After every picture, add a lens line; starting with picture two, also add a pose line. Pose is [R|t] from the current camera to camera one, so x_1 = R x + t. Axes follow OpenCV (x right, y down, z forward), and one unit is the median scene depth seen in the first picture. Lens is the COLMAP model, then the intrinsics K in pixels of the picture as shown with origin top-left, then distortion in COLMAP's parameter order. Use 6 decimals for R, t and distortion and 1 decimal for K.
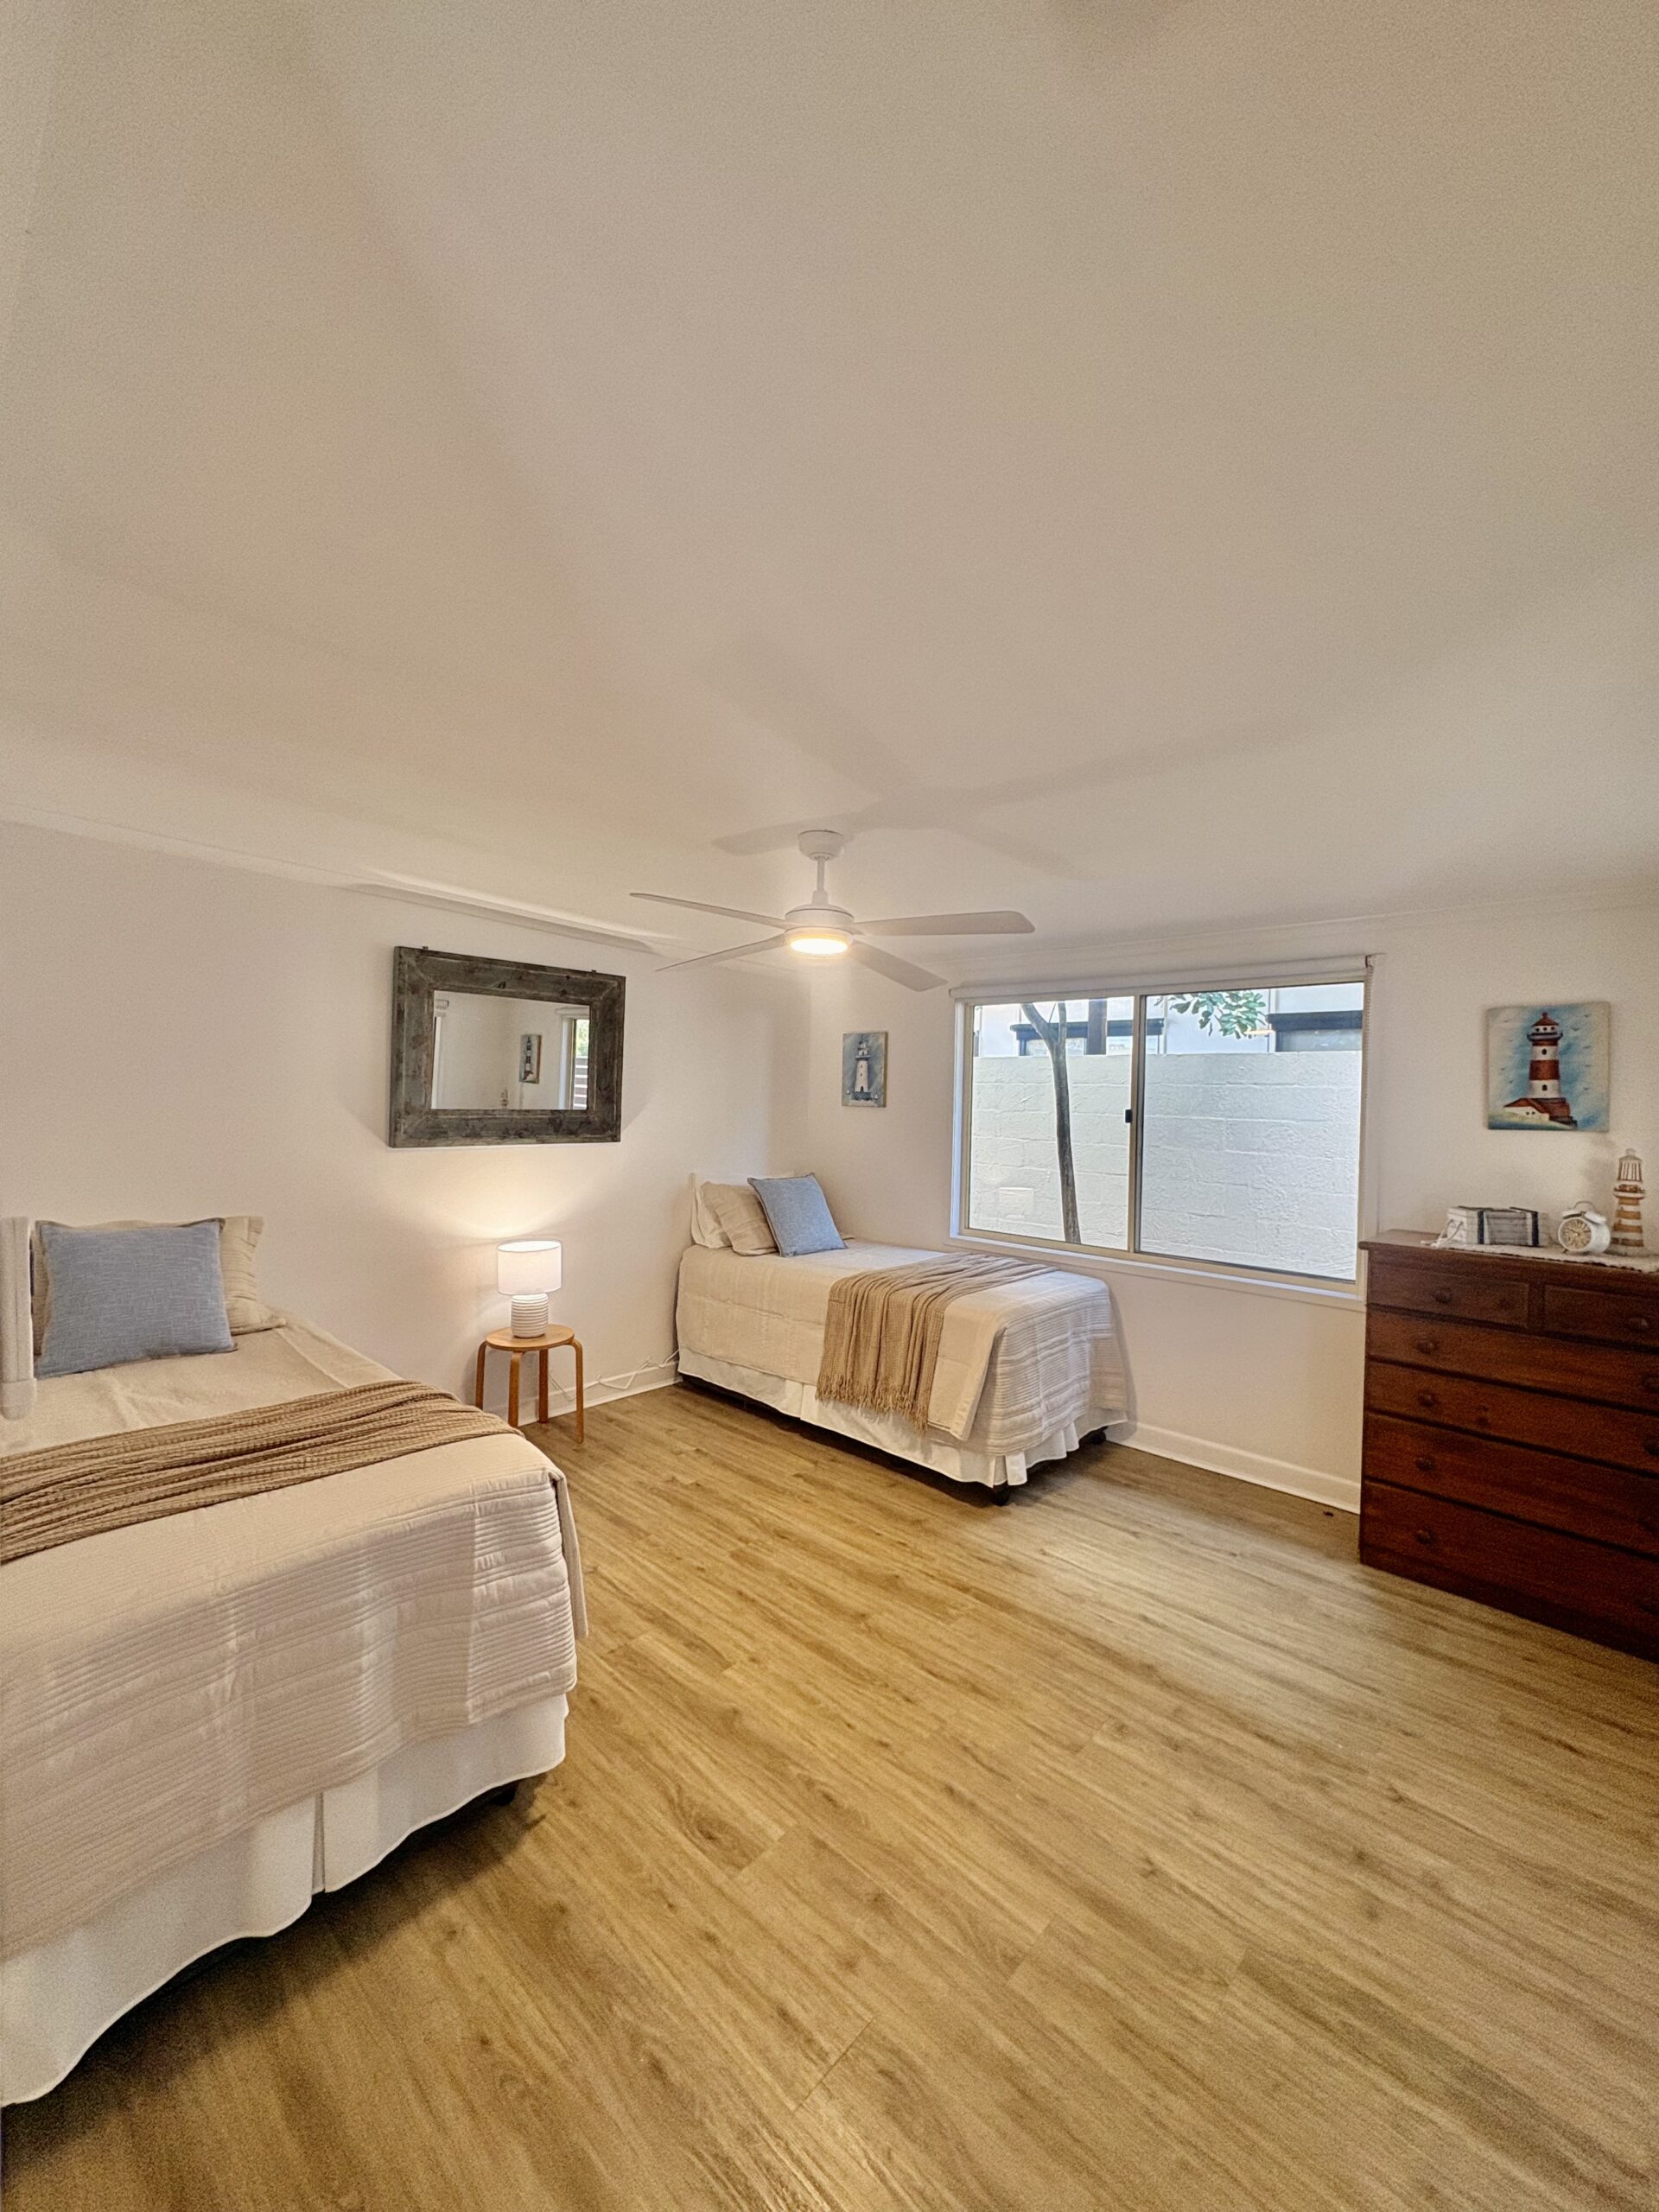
lens RADIAL K [[880.2, 0, 828.5], [0, 880.2, 1102.7], [0, 0, 1]] dist [-0.000757, 0.000360]
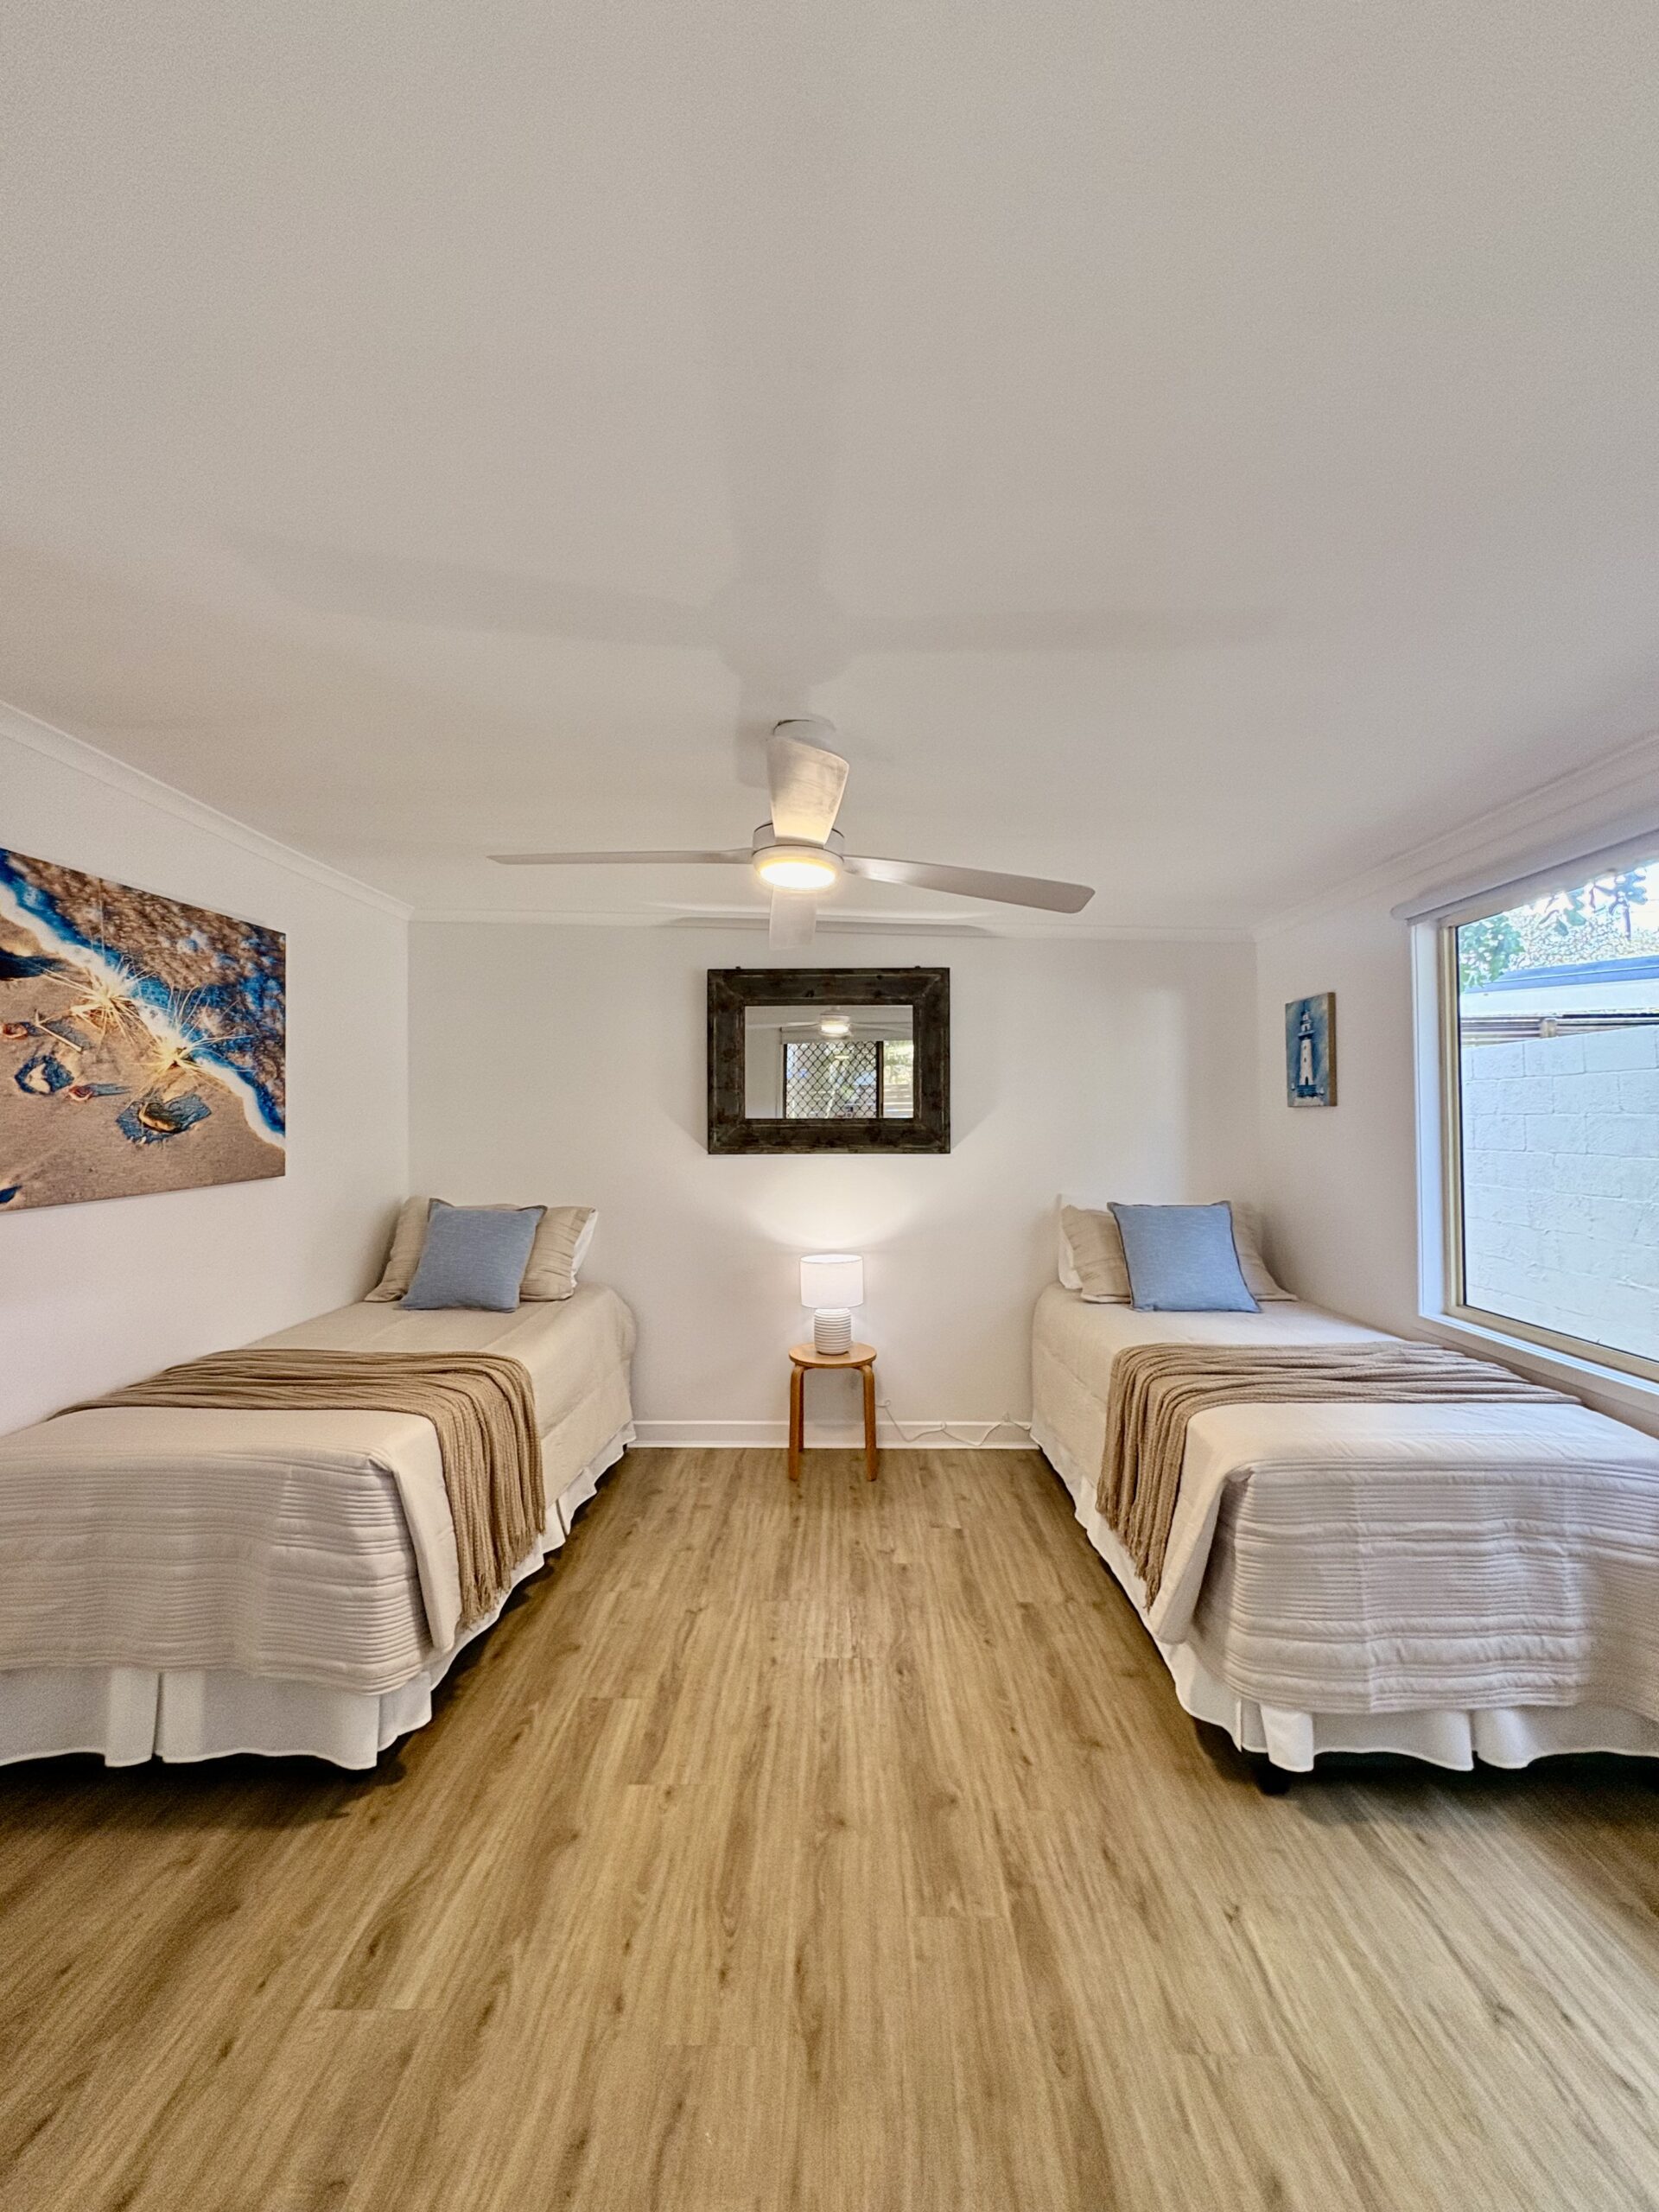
lens RADIAL K [[880.2, 0, 828.5], [0, 880.2, 1102.7], [0, 0, 1]] dist [-0.000757, 0.000360]
pose [[0.667528, -0.041616, -0.743421, 0.415934], [0.012534, 0.998923, -0.044665, 0.038067], [0.744479, 0.020497, 0.667331, 0.384074]]
